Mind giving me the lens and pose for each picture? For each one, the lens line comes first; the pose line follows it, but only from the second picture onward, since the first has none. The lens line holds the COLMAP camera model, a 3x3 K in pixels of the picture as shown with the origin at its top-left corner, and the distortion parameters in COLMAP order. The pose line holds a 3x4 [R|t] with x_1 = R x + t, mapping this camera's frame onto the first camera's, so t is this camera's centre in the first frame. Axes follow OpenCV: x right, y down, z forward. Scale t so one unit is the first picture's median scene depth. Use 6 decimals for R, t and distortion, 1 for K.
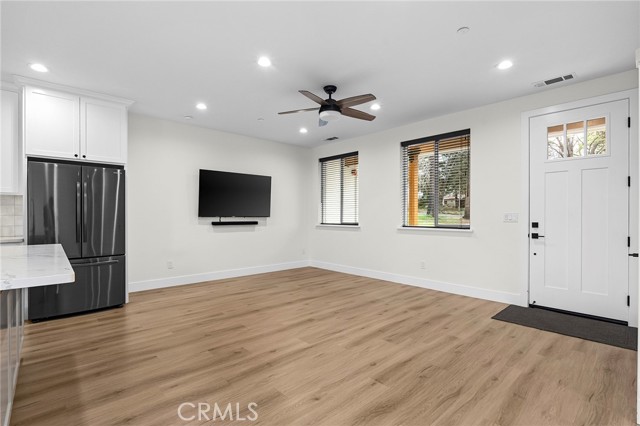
lens RADIAL K [[307.5, 0, 322.9], [0, 307.5, 214.2], [0, 0, 1]] dist [-0.005053, -0.000433]
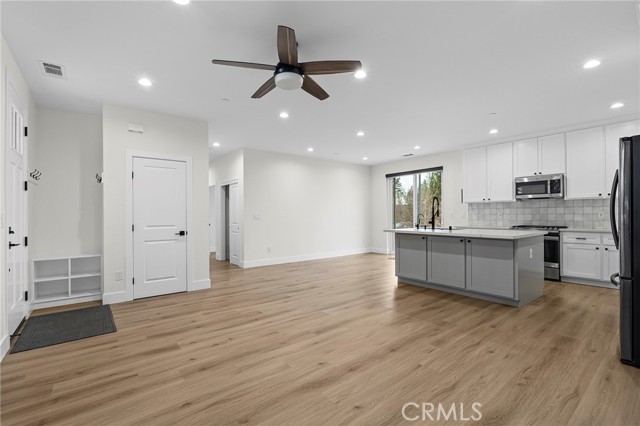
lens RADIAL K [[283.5, 0, 322.4], [0, 283.5, 215.3], [0, 0, 1]] dist [-0.027311, -0.000125]
pose [[-0.997179, 0.005390, 0.074868, -0.116447], [0.005509, 0.999984, 0.001390, 0.003682], [-0.074859, 0.001799, -0.997193, 1.848223]]
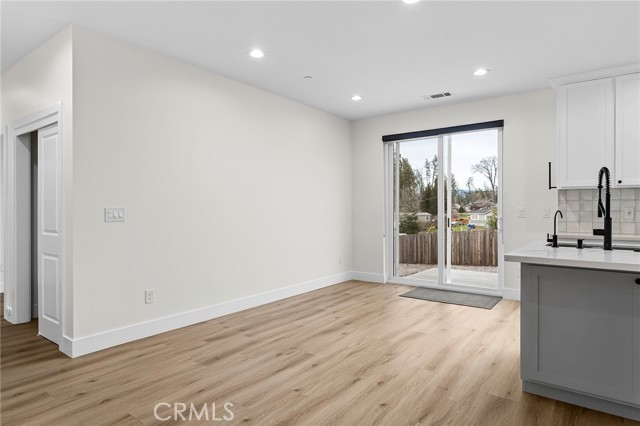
lens RADIAL K [[380.3, 0, 320.5], [0, 380.3, 209.9], [0, 0, 1]] dist [-0.000140, -0.003950]
pose [[-0.988694, -0.001544, -0.149936, 0.083656], [-0.001740, 0.999998, 0.001175, 0.000908], [0.149934, 0.001423, -0.988695, 1.043156]]
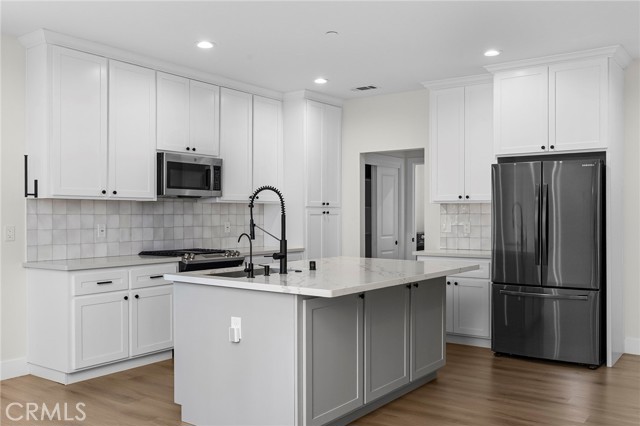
lens RADIAL K [[596.4, 0, 323.3], [0, 596.4, 215.8], [0, 0, 1]] dist [-0.021988, 0.000000]
pose [[0.178916, 0.004731, -0.983853, 0.553157], [0.001627, 0.999986, 0.005105, -0.036578], [0.983863, -0.002514, 0.178906, 0.233402]]
